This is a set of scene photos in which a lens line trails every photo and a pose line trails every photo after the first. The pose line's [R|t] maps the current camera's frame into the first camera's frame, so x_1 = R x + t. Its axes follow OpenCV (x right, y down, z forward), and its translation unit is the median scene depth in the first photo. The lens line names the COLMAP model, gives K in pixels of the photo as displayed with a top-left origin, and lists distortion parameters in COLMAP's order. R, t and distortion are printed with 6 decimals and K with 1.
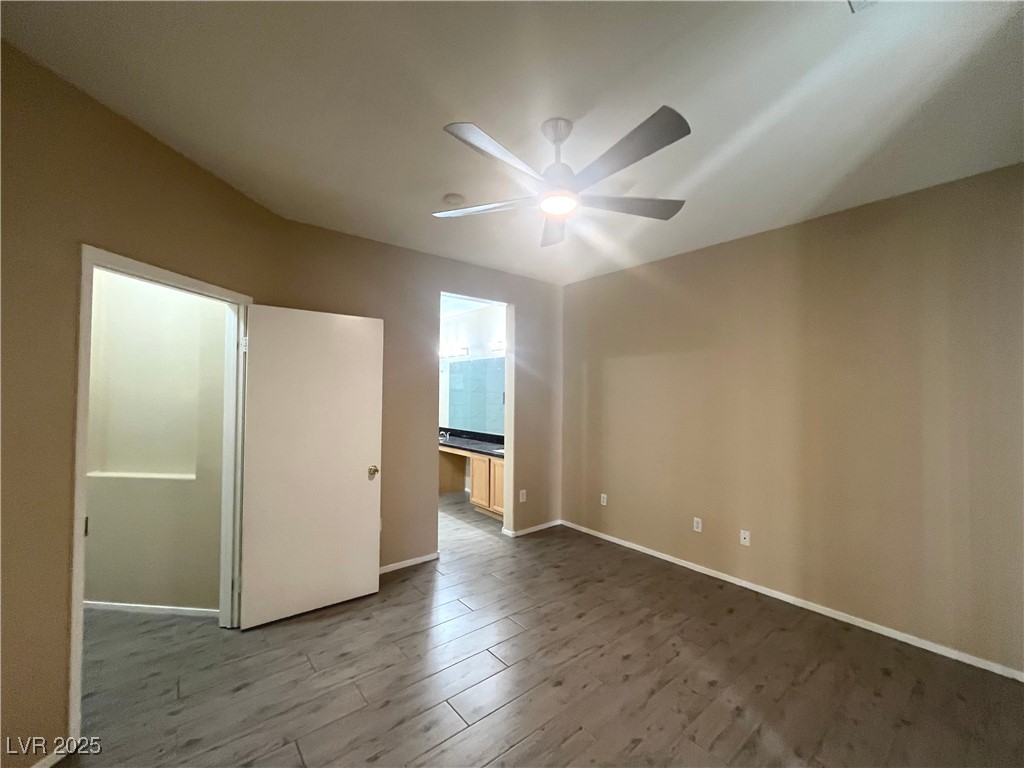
lens RADIAL K [[415.8, 0, 512.7], [0, 415.8, 388.1], [0, 0, 1]] dist [-0.003101, -0.000102]
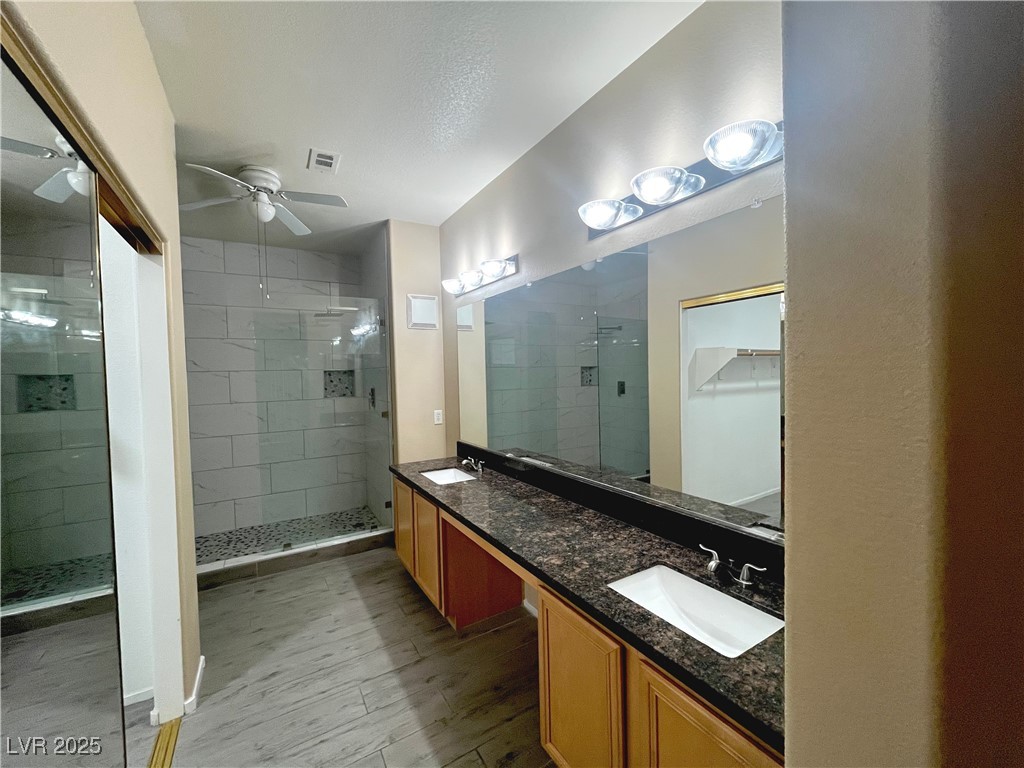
lens RADIAL K [[415.8, 0, 513.6], [0, 415.8, 385.5], [0, 0, 1]] dist [-0.003101, -0.000102]
pose [[0.989769, -0.030575, -0.139361, -0.134239], [0.036510, 0.998523, 0.040227, 0.026917], [0.137925, -0.044904, 0.989424, 1.338903]]
